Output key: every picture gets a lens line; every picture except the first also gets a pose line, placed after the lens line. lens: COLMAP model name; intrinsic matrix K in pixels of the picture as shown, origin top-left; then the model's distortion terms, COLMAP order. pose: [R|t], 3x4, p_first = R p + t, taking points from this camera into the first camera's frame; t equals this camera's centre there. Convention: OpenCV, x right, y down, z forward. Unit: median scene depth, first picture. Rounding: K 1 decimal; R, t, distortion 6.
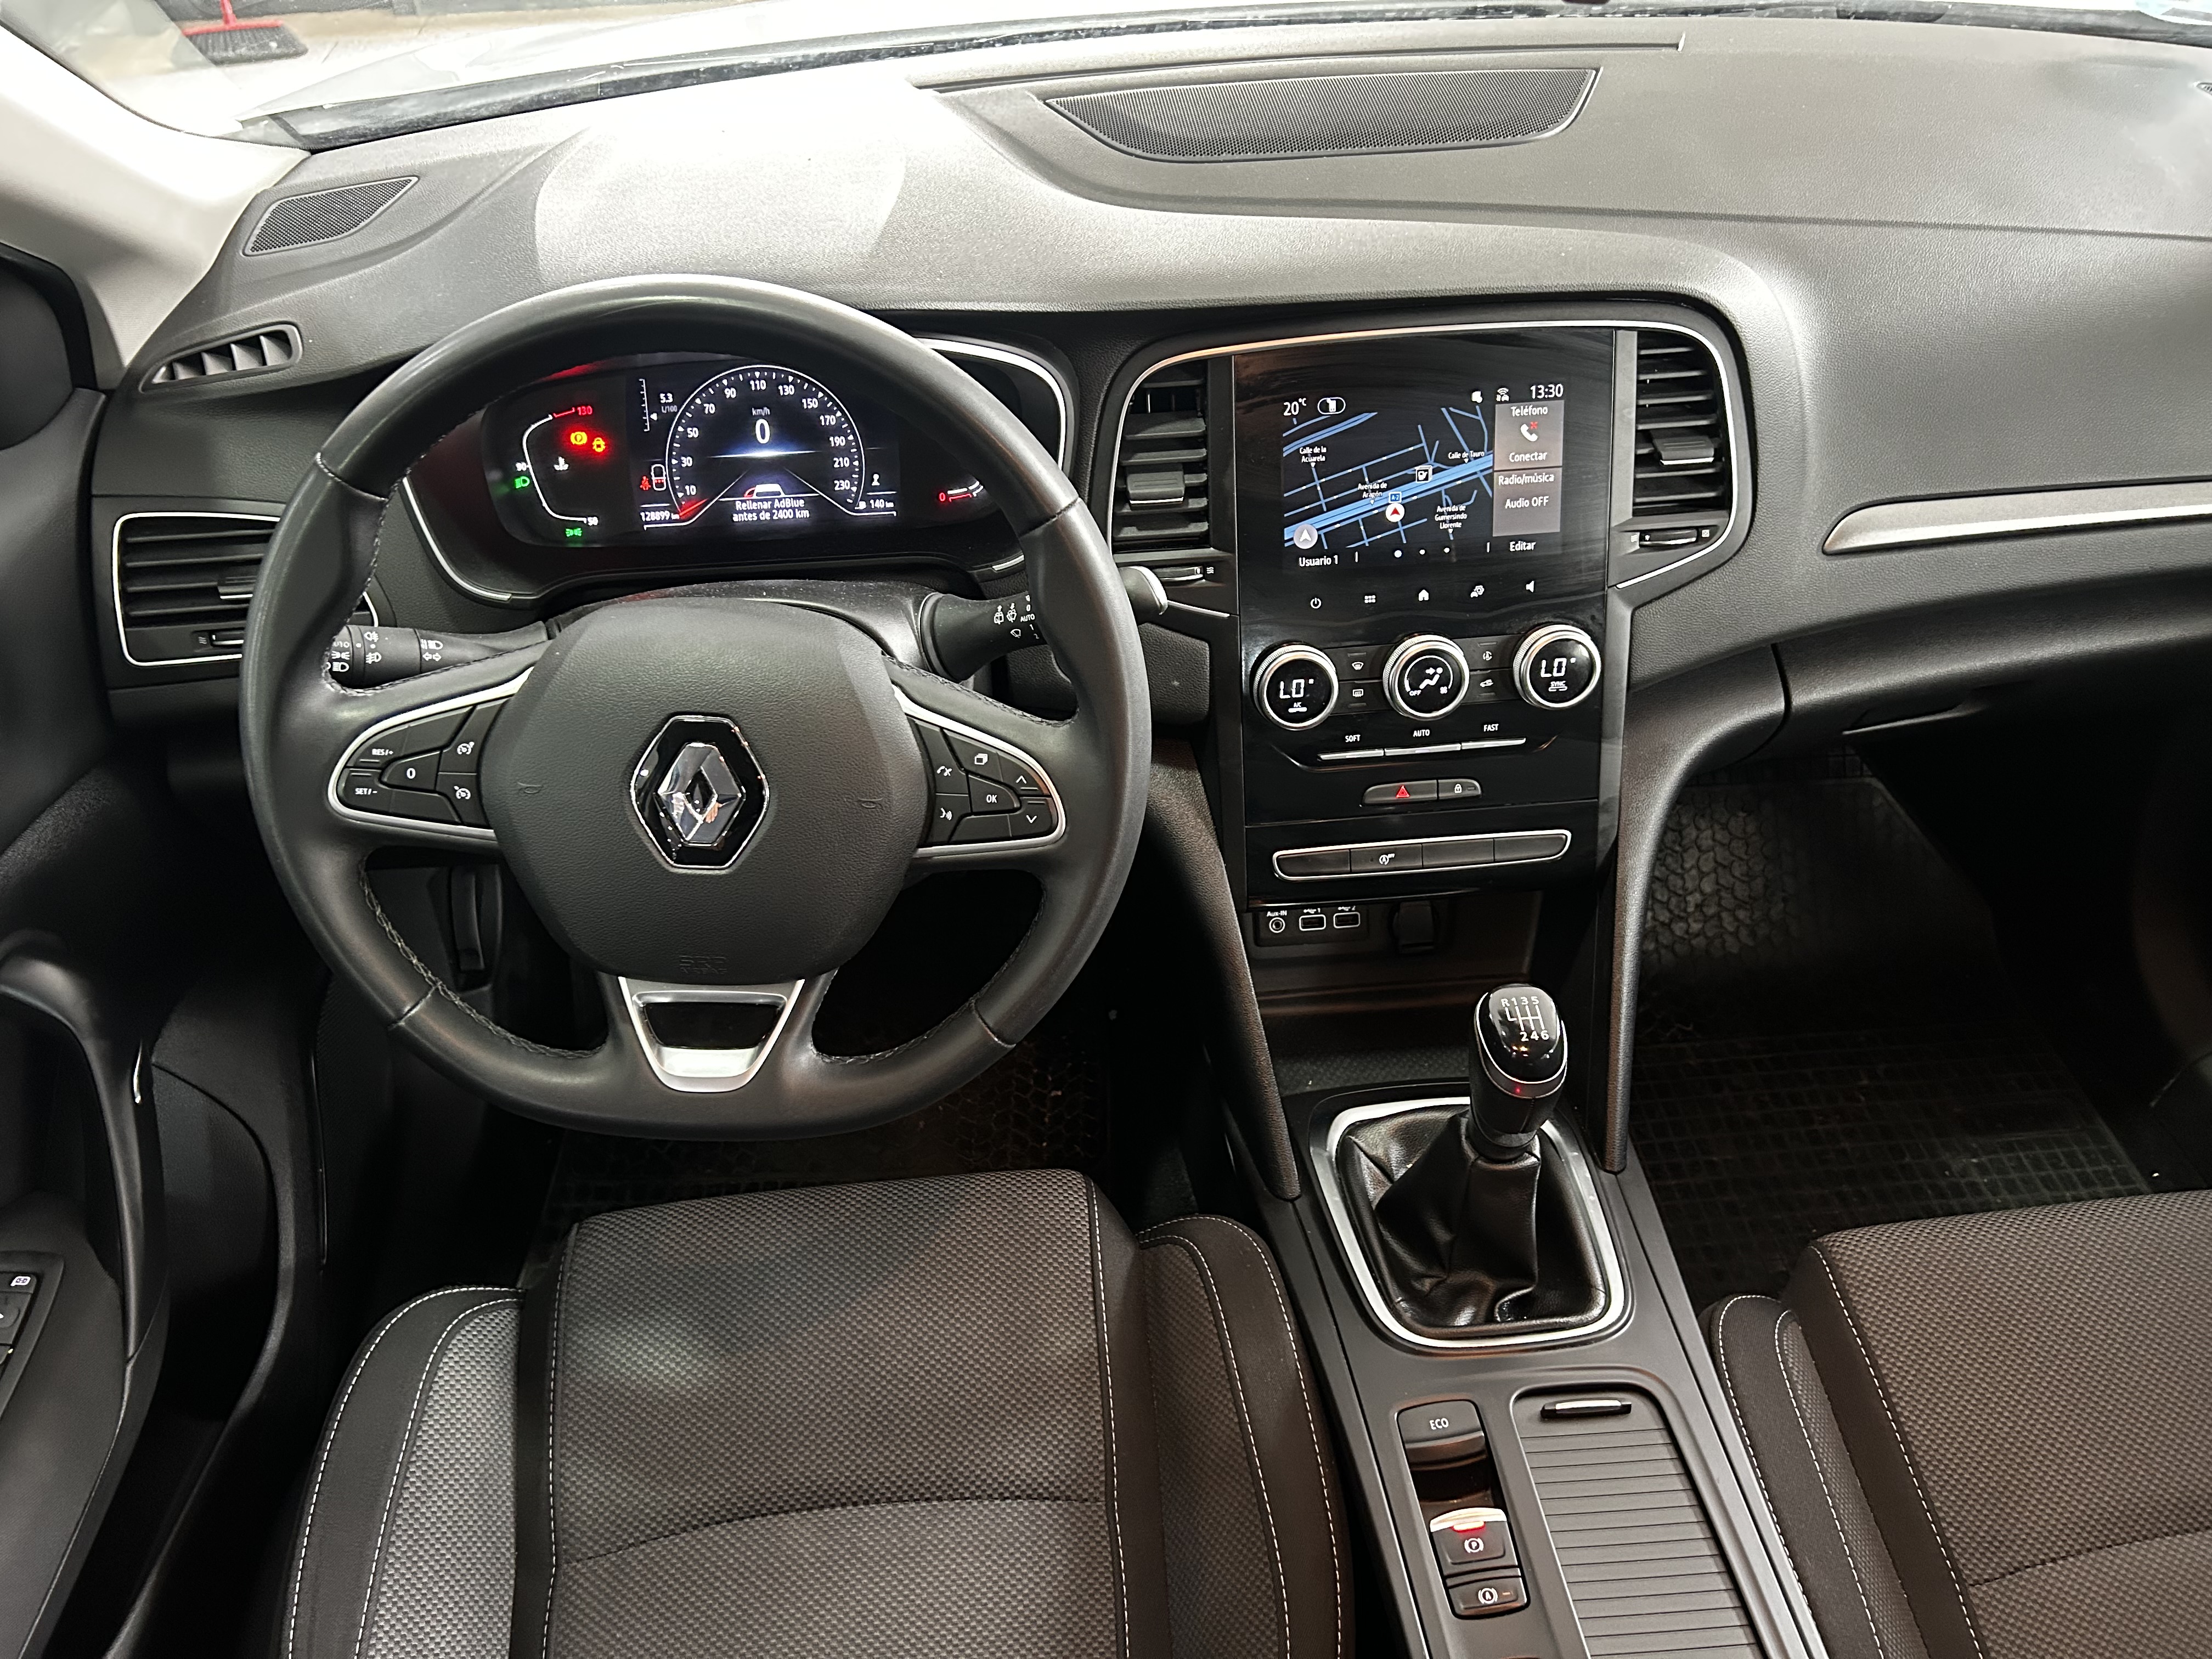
lens RADIAL K [[1714.9, 0, 1098.9], [0, 1714.9, 872.1], [0, 0, 1]] dist [0.080409, -0.118070]
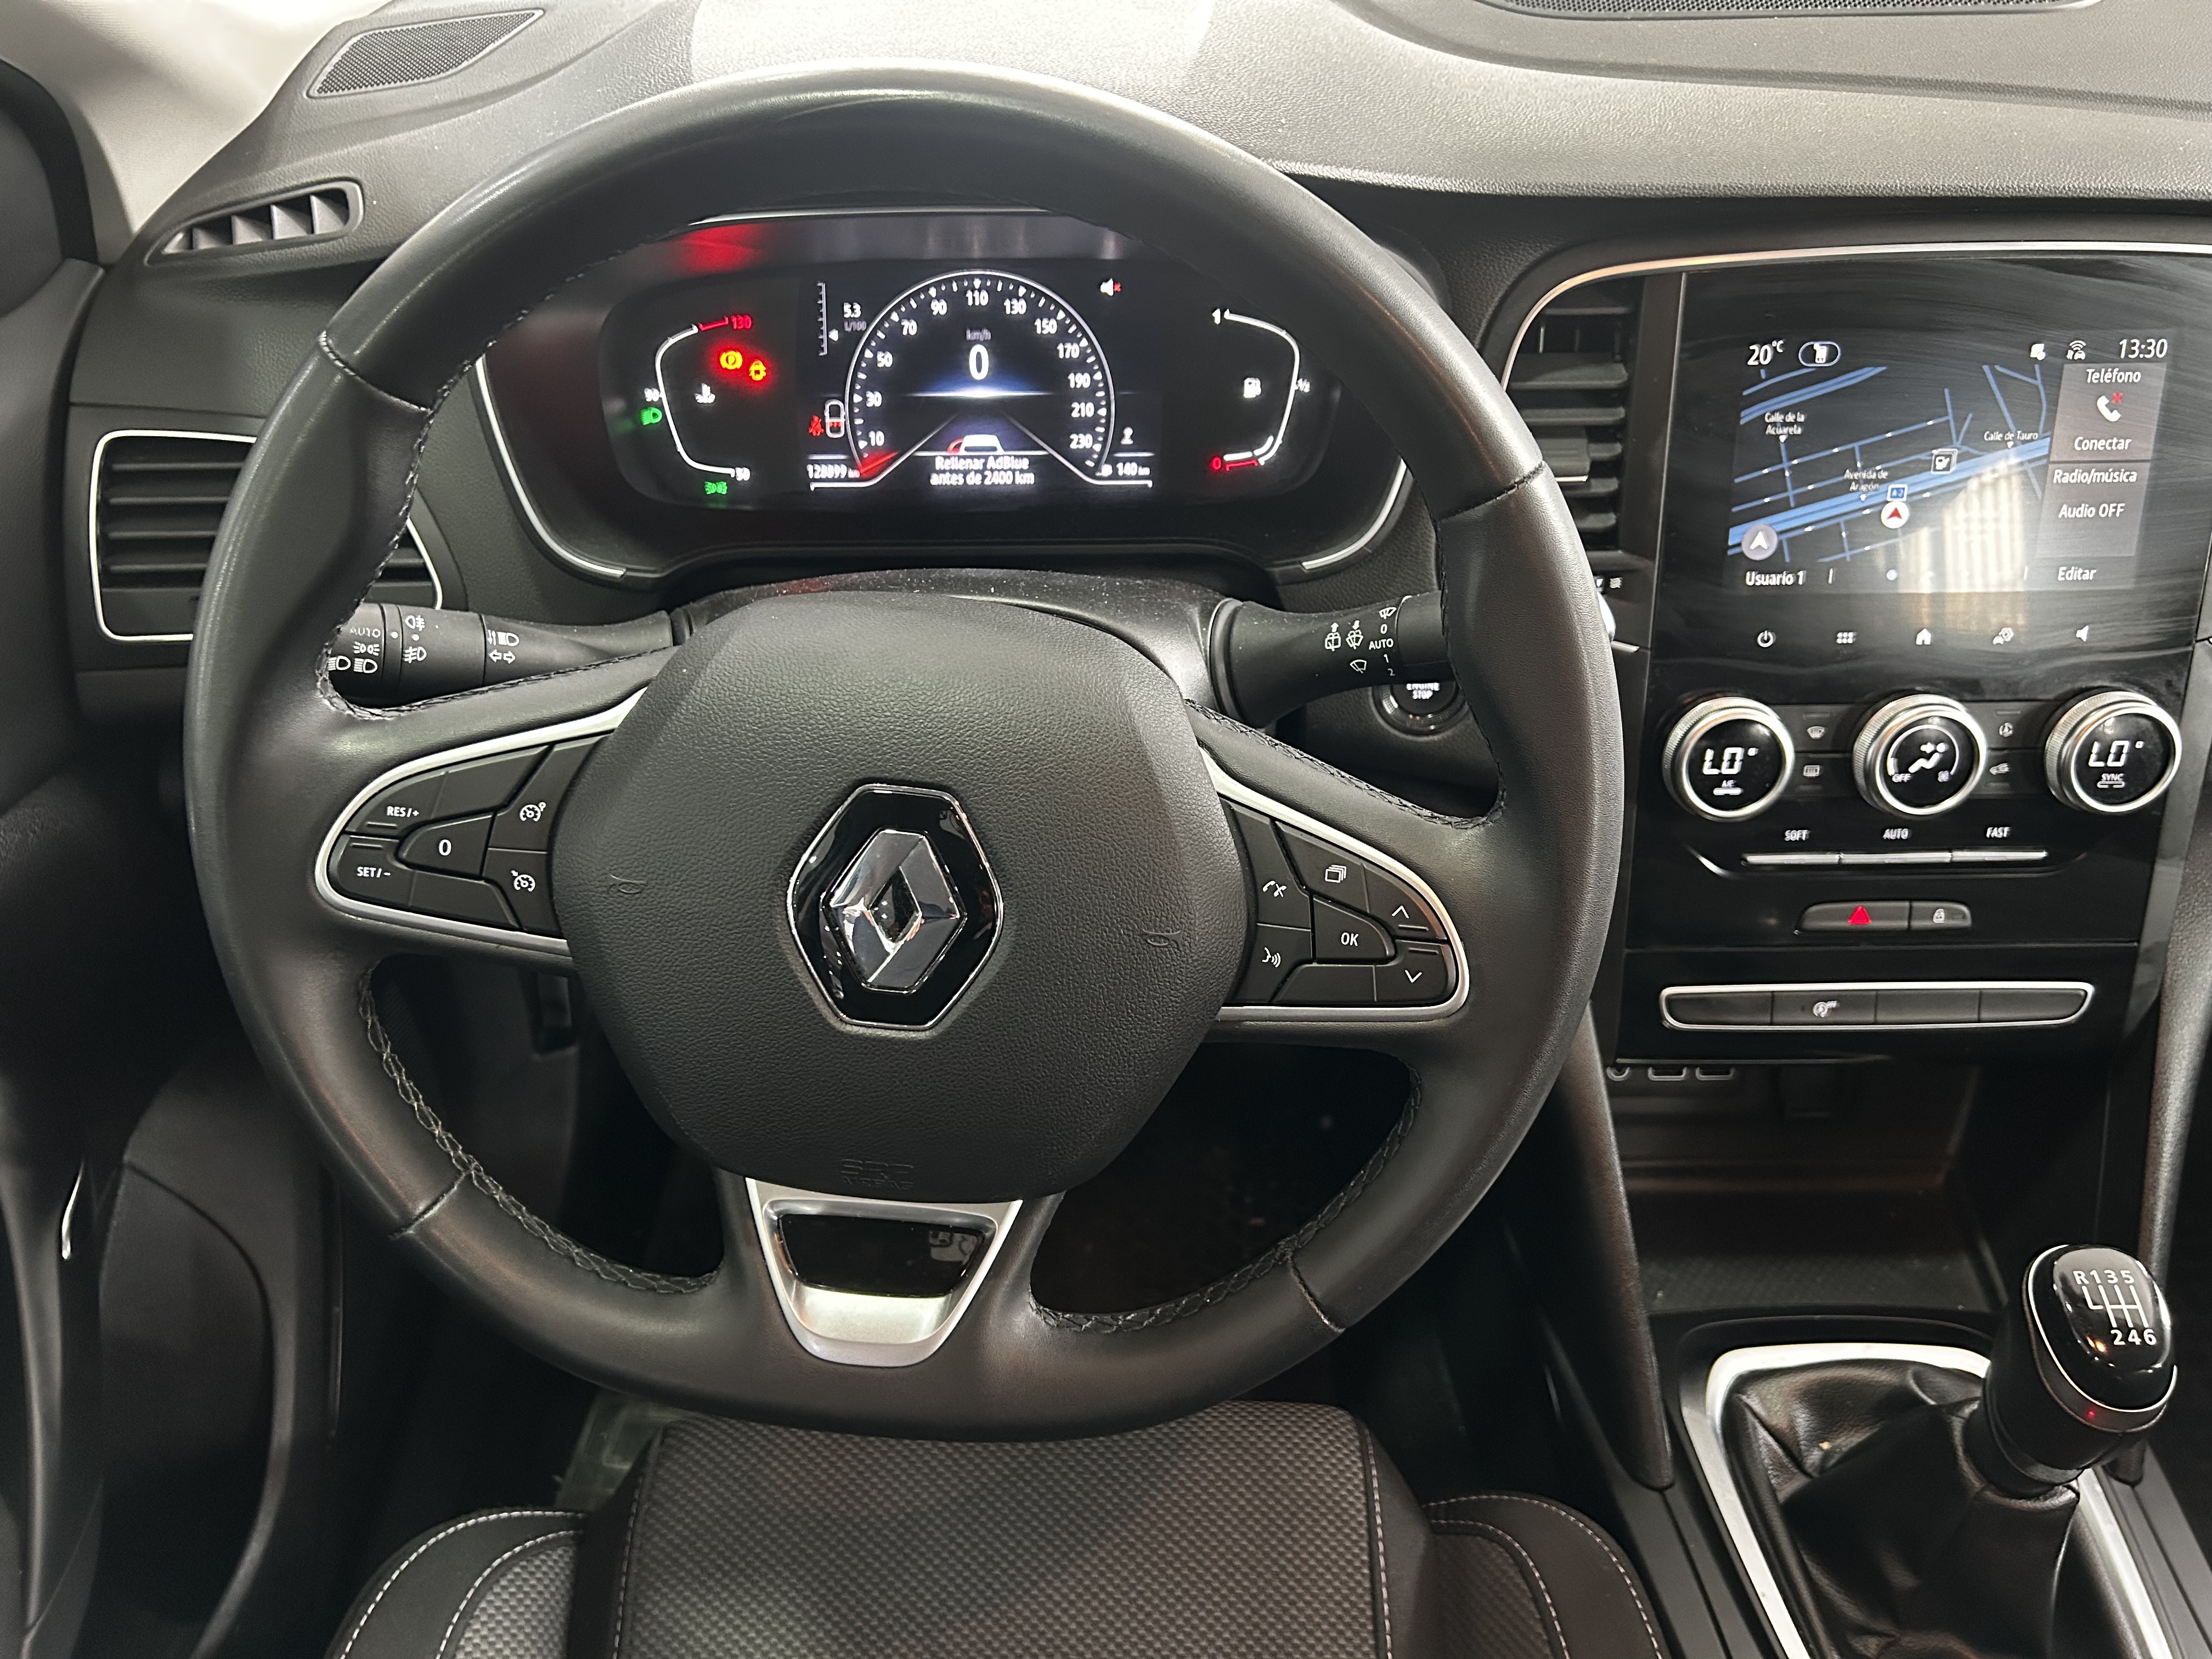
lens RADIAL K [[1714.9, 0, 1098.9], [0, 1714.9, 872.1], [0, 0, 1]] dist [0.080409, -0.118070]
pose [[0.996182, 0.063683, -0.059710, -0.092841], [-0.063443, 0.997968, 0.005908, -0.051226], [0.059965, -0.002098, 0.998198, 0.293896]]
